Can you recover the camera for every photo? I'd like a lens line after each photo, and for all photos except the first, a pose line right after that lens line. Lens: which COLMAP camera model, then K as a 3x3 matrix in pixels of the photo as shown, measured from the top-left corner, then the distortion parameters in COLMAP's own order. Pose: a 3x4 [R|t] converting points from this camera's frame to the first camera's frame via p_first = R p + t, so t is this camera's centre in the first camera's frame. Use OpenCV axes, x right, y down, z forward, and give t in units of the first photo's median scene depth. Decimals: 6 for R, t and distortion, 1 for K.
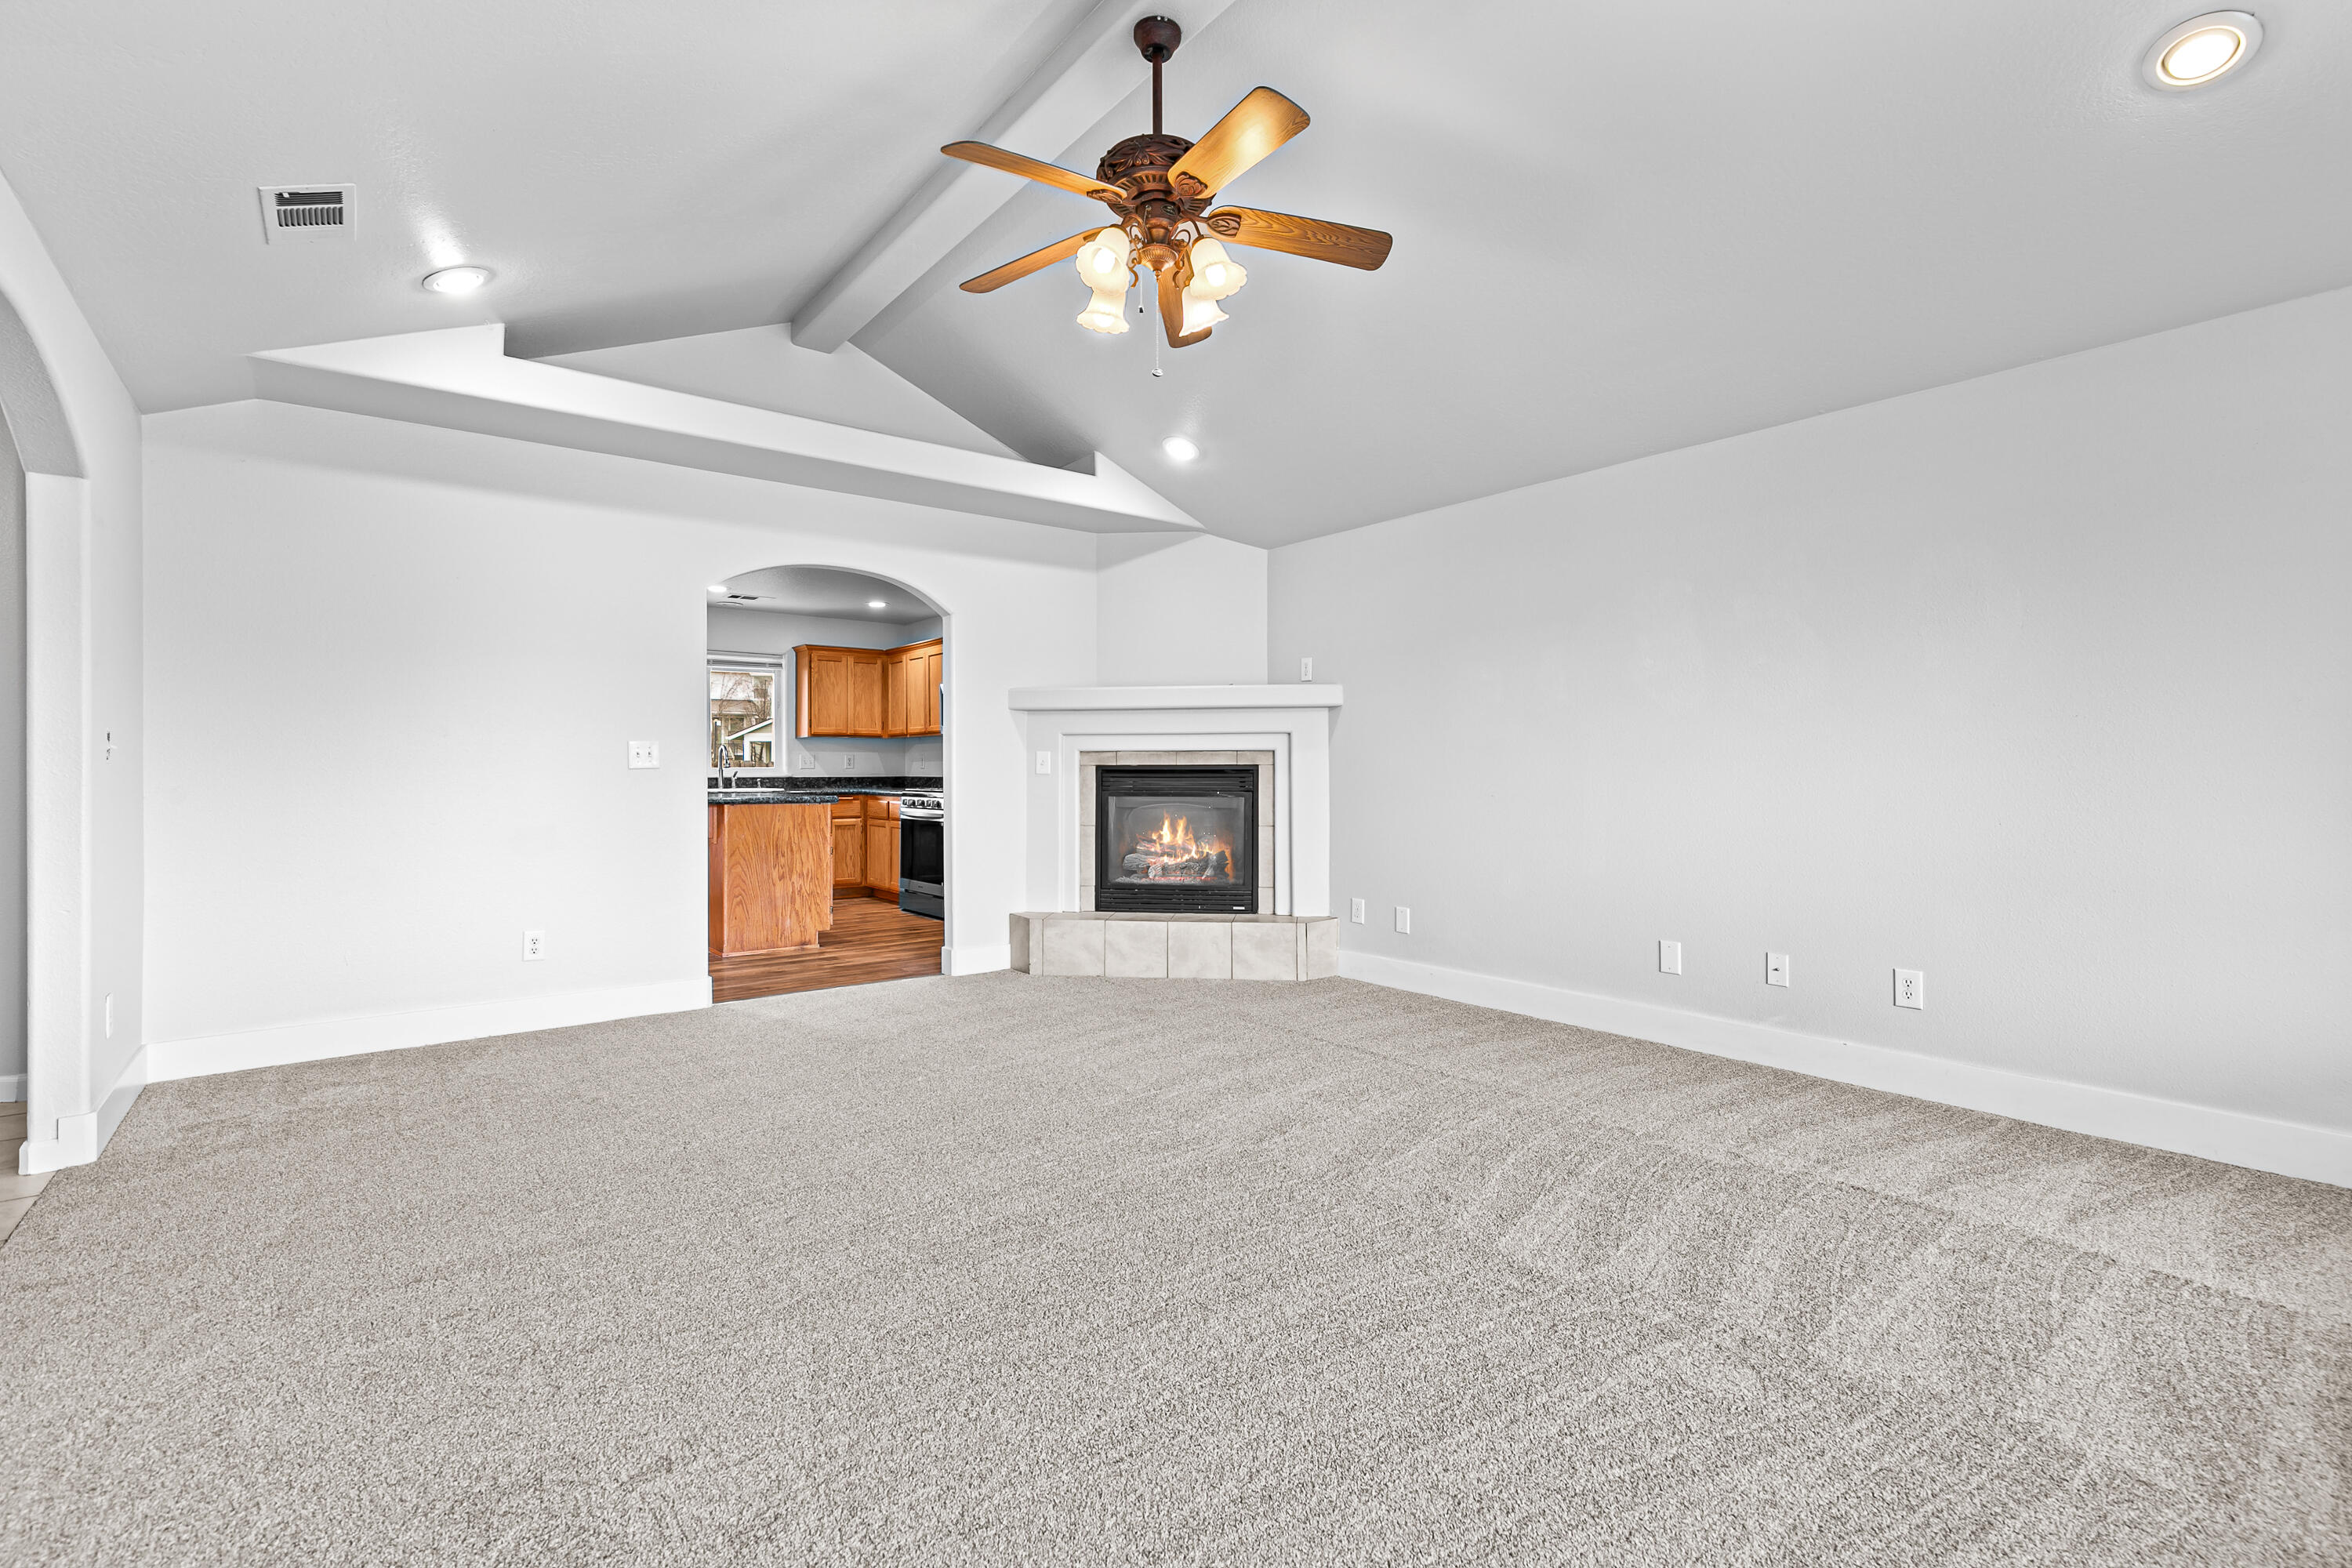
lens RADIAL K [[1064.2, 0, 1176.0], [0, 1064.2, 784.0], [0, 0, 1]] dist [0.010265, -0.000660]
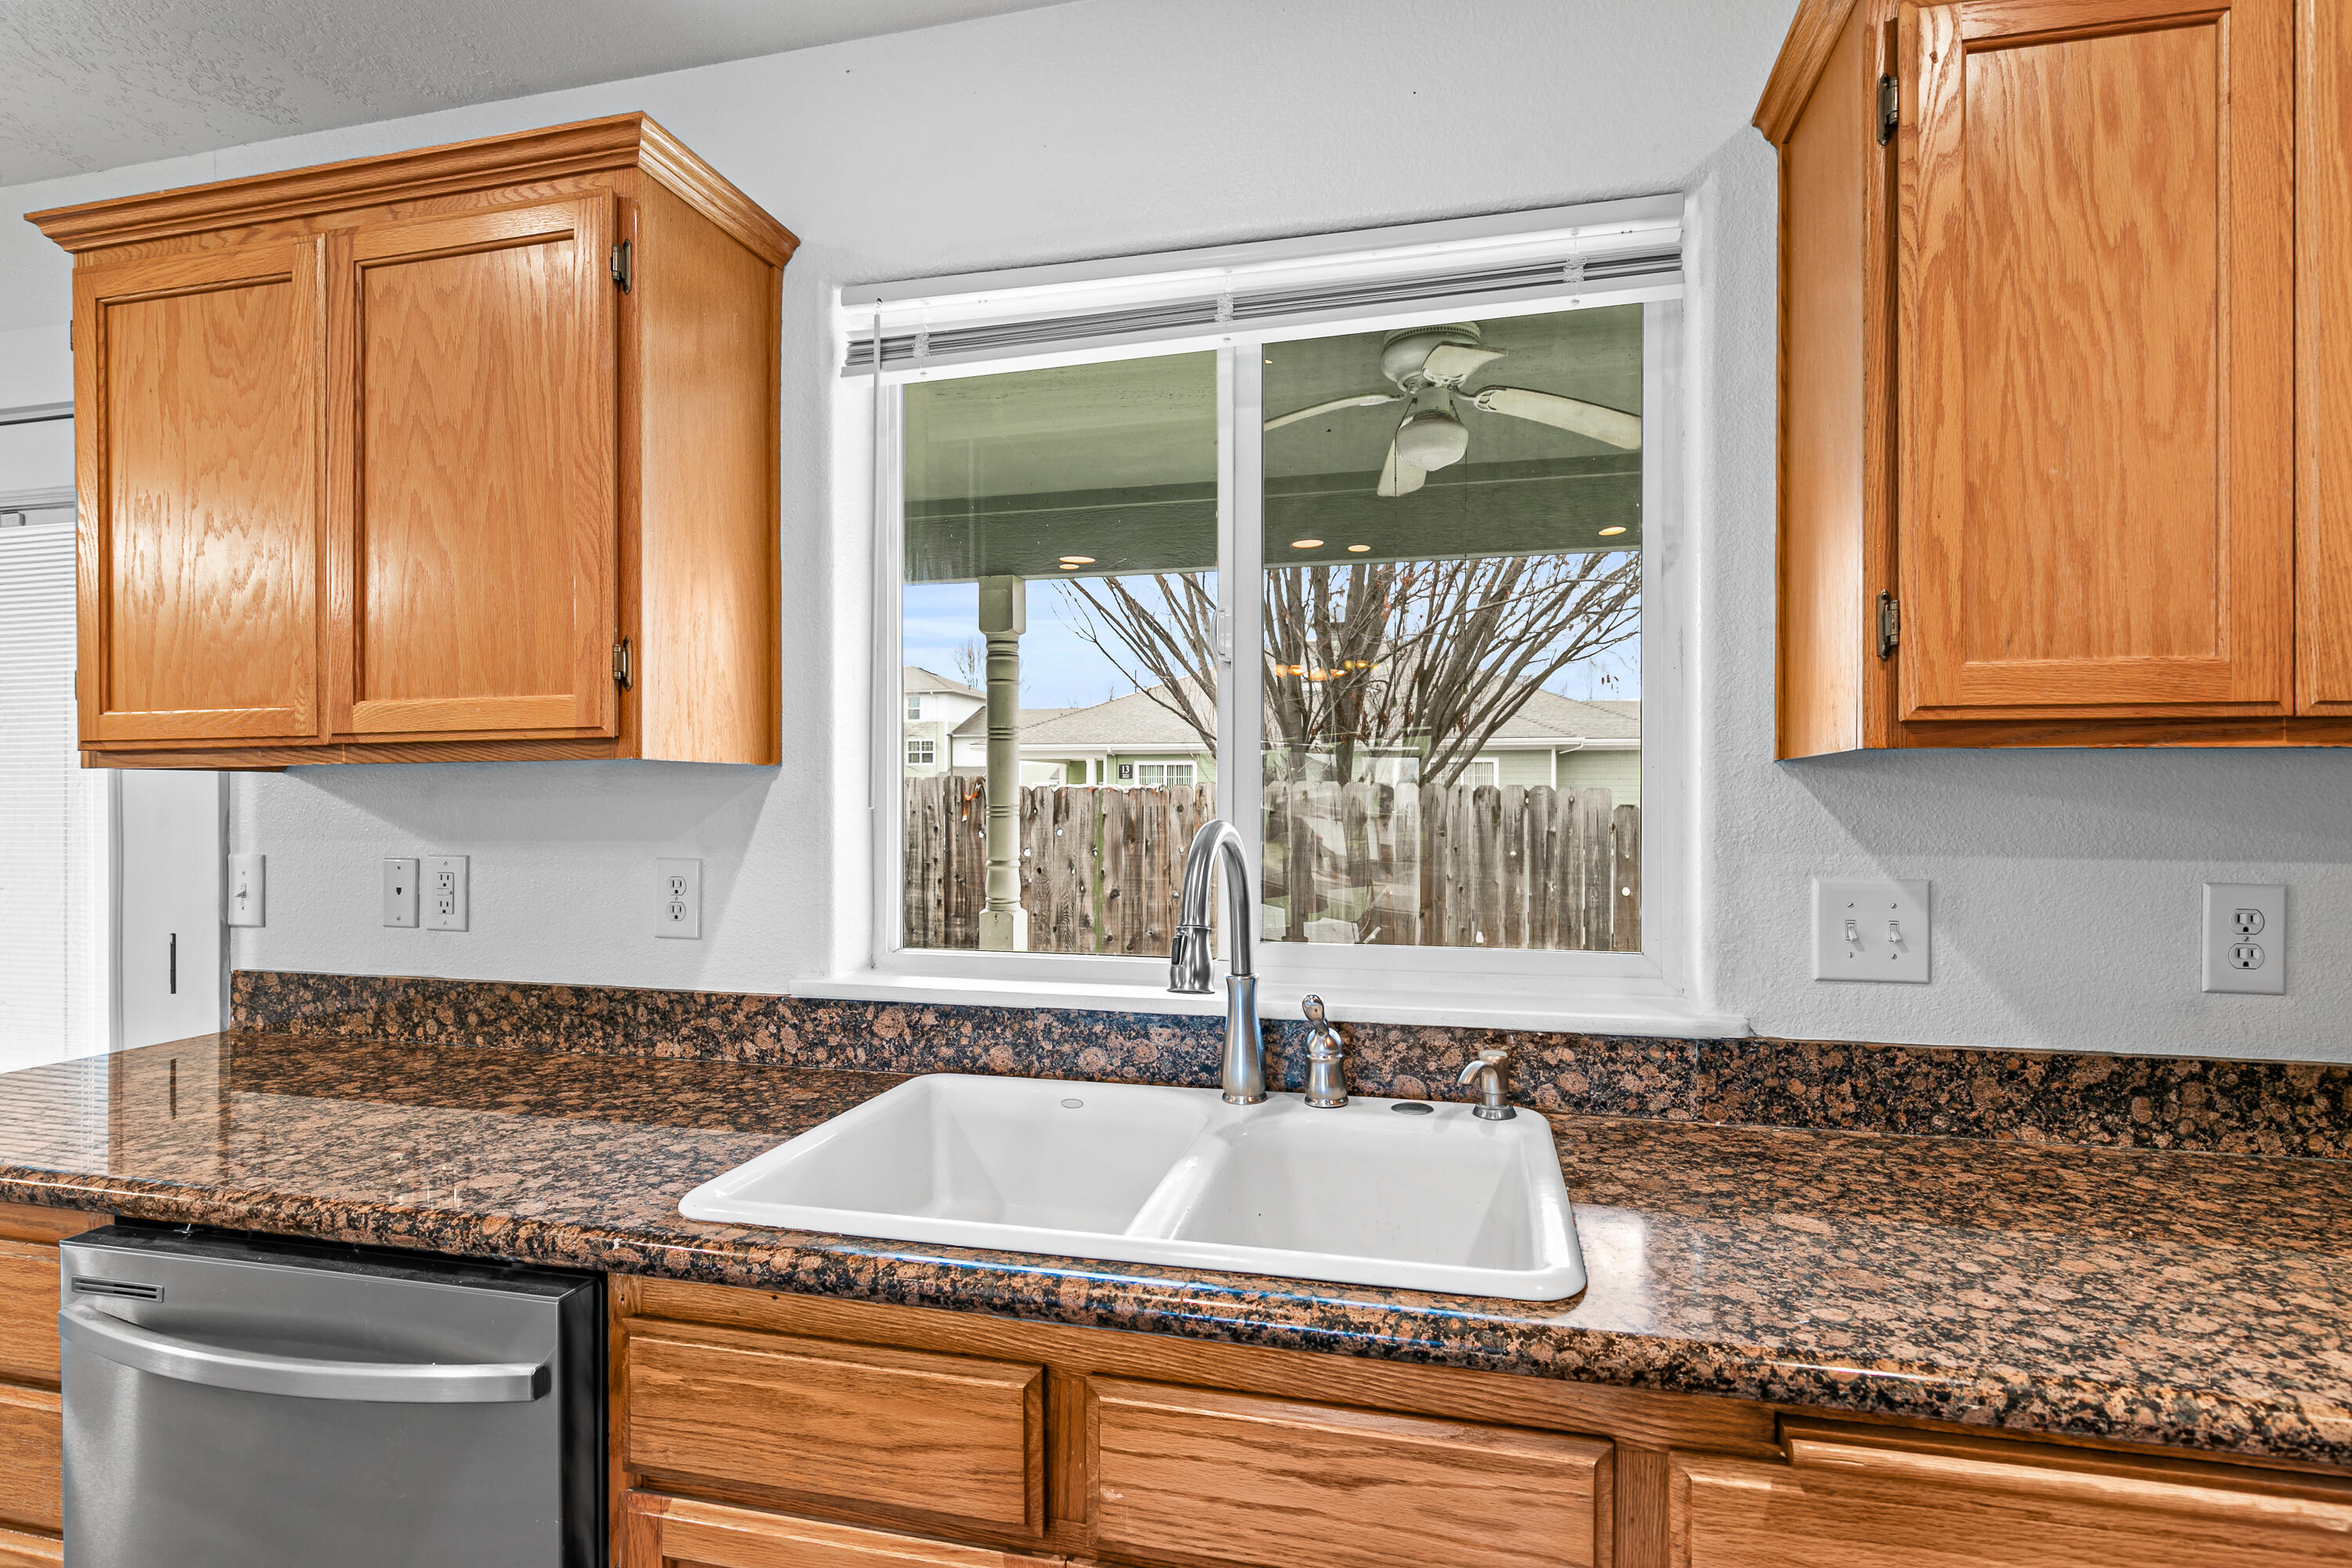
lens RADIAL K [[1172.1, 0, 1176.0], [0, 1172.1, 784.0], [0, 0, 1]] dist [0.001647, -0.000454]
pose [[0.619716, -0.006617, -0.784798, -0.313419], [-0.010467, 0.999806, -0.016696, -0.040168], [0.784756, 0.018561, 0.619526, 0.927181]]
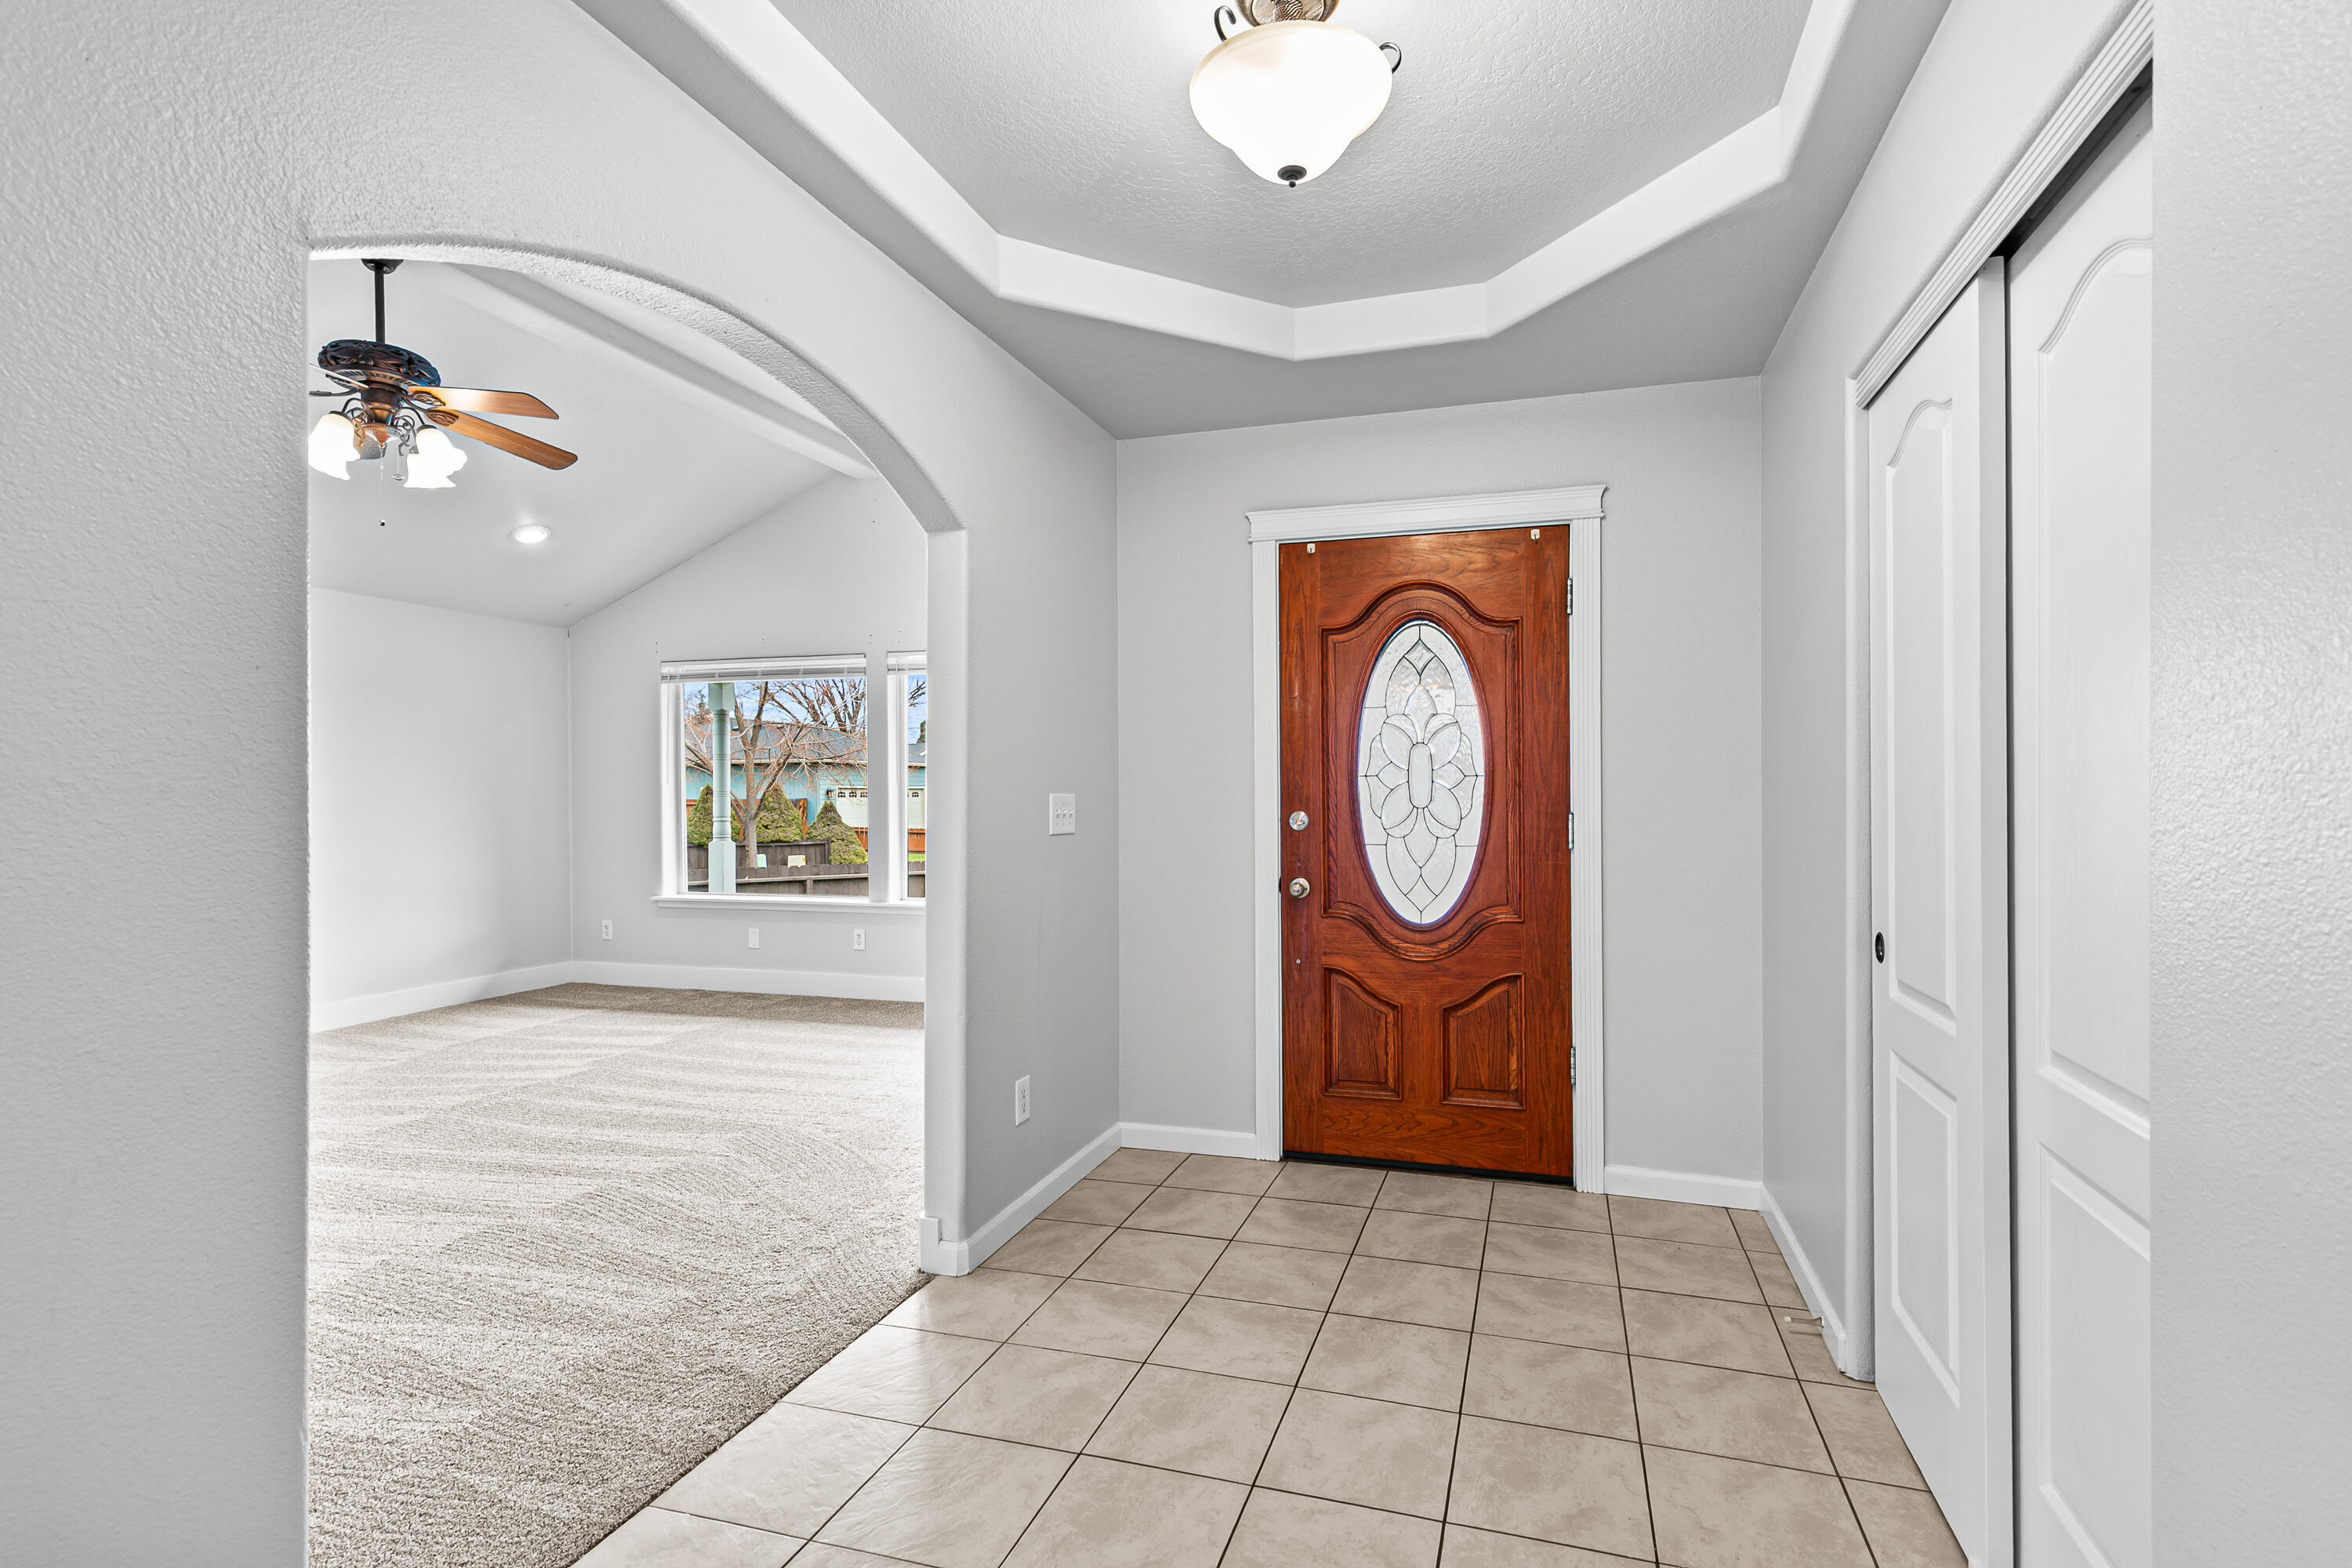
lens RADIAL K [[1083.6, 0, 1202.4], [0, 1083.6, 797.4], [0, 0, 1]] dist [0.018477, -0.000043]
pose [[-0.568675, 0.001636, 0.822561, -0.561223], [0.017842, 0.999787, 0.010346, -0.019504], [-0.822369, 0.020560, -0.568583, 0.324582]]
